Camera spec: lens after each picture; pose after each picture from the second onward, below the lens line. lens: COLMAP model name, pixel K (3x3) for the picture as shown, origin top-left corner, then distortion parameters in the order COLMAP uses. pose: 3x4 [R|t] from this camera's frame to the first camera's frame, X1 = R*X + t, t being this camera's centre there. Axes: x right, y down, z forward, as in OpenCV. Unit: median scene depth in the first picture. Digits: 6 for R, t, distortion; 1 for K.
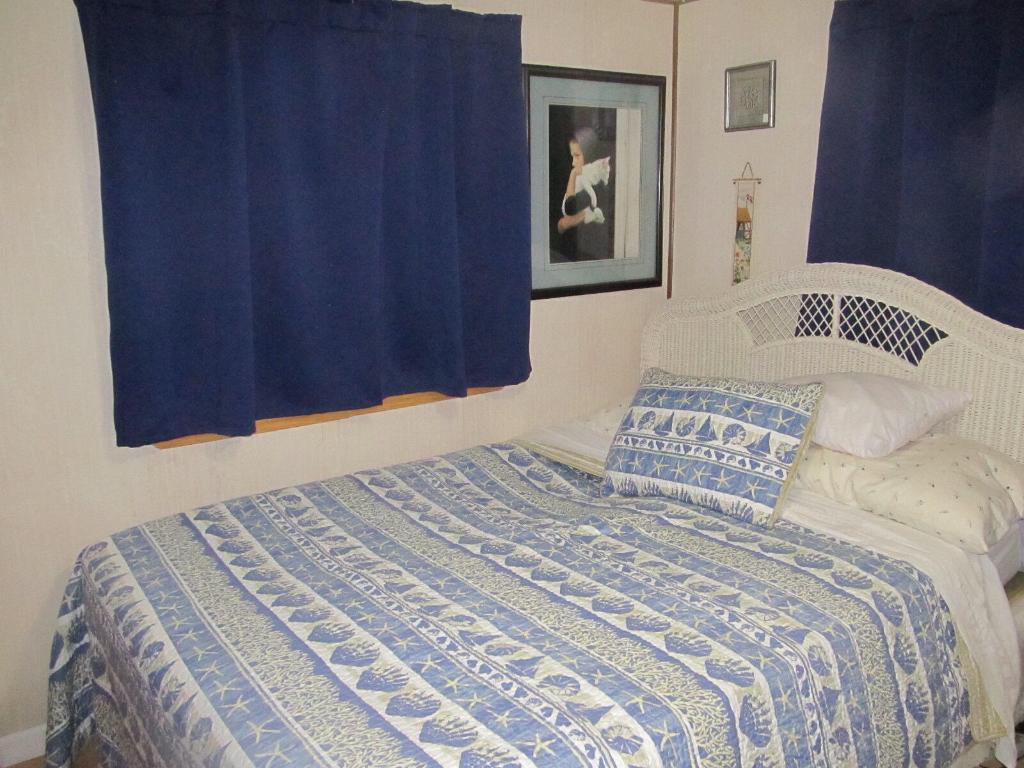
lens RADIAL K [[851.3, 0, 508.6], [0, 851.3, 384.6], [0, 0, 1]] dist [-0.048465, 0.028938]
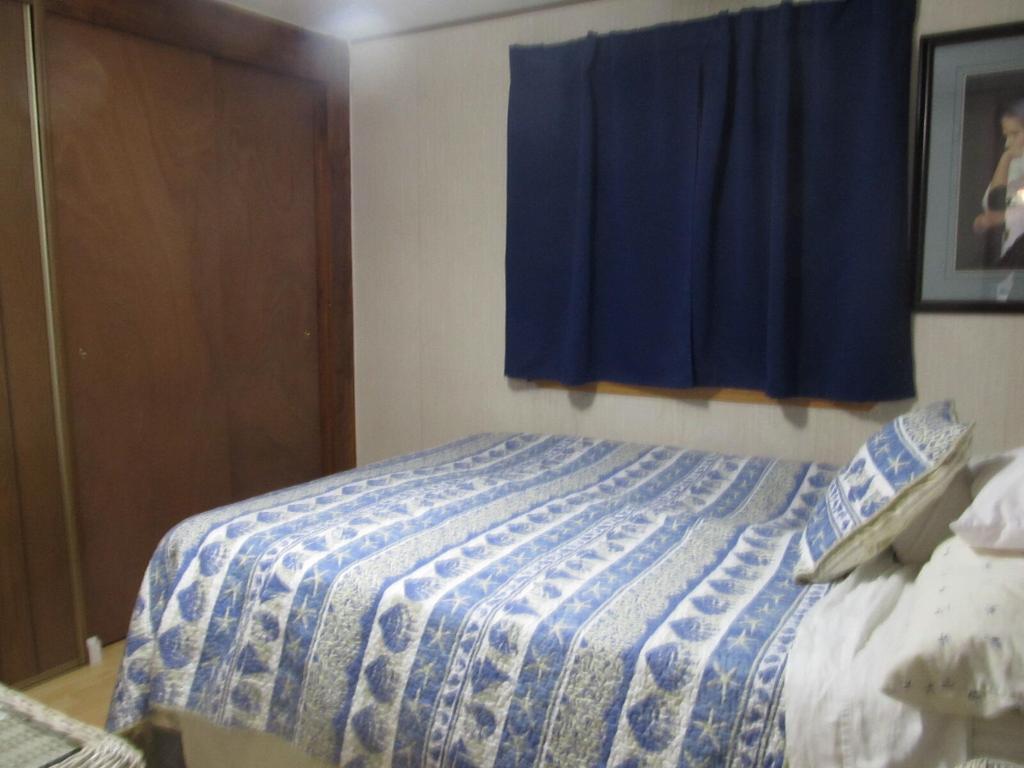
lens RADIAL K [[851.3, 0, 510.3], [0, 851.3, 381.2], [0, 0, 1]] dist [-0.048465, 0.028938]
pose [[0.389737, 0.129435, -0.911785, 0.974635], [-0.188596, 0.980308, 0.058549, -0.007538], [0.901408, 0.149140, 0.406473, 0.467613]]
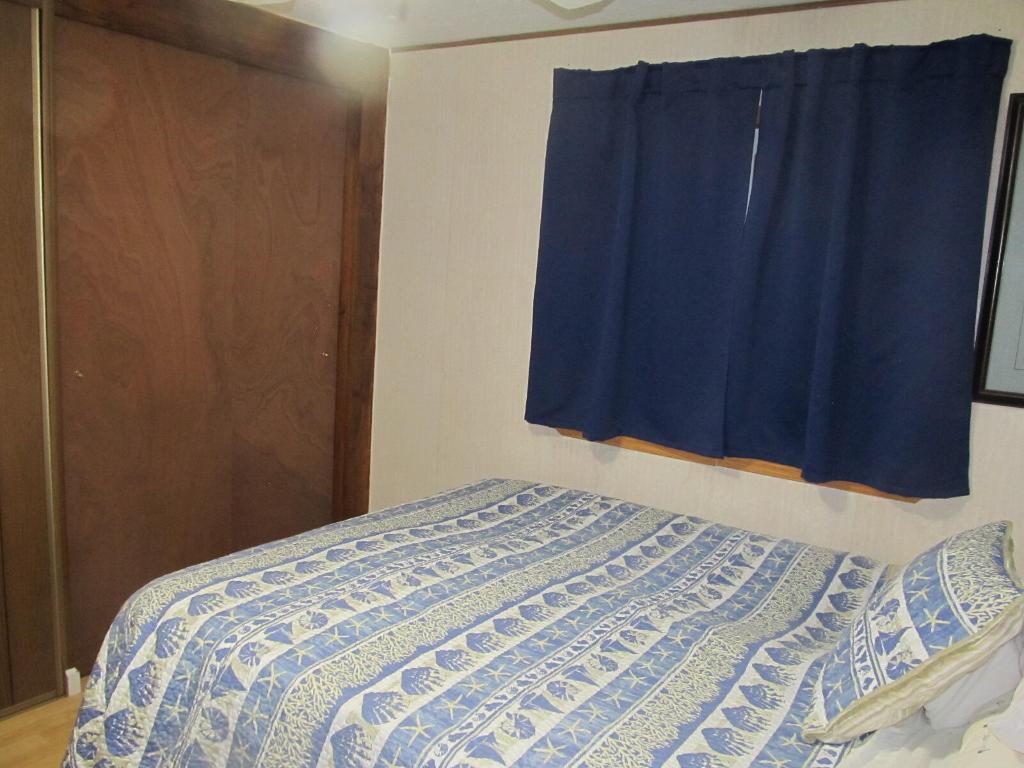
lens RADIAL K [[851.3, 0, 511.8], [0, 851.3, 384.2], [0, 0, 1]] dist [-0.048465, 0.028938]
pose [[0.323222, 0.176381, -0.929740, 0.887928], [-0.255555, 0.962243, 0.093704, -0.118216], [0.911164, 0.207312, 0.356093, 0.538732]]
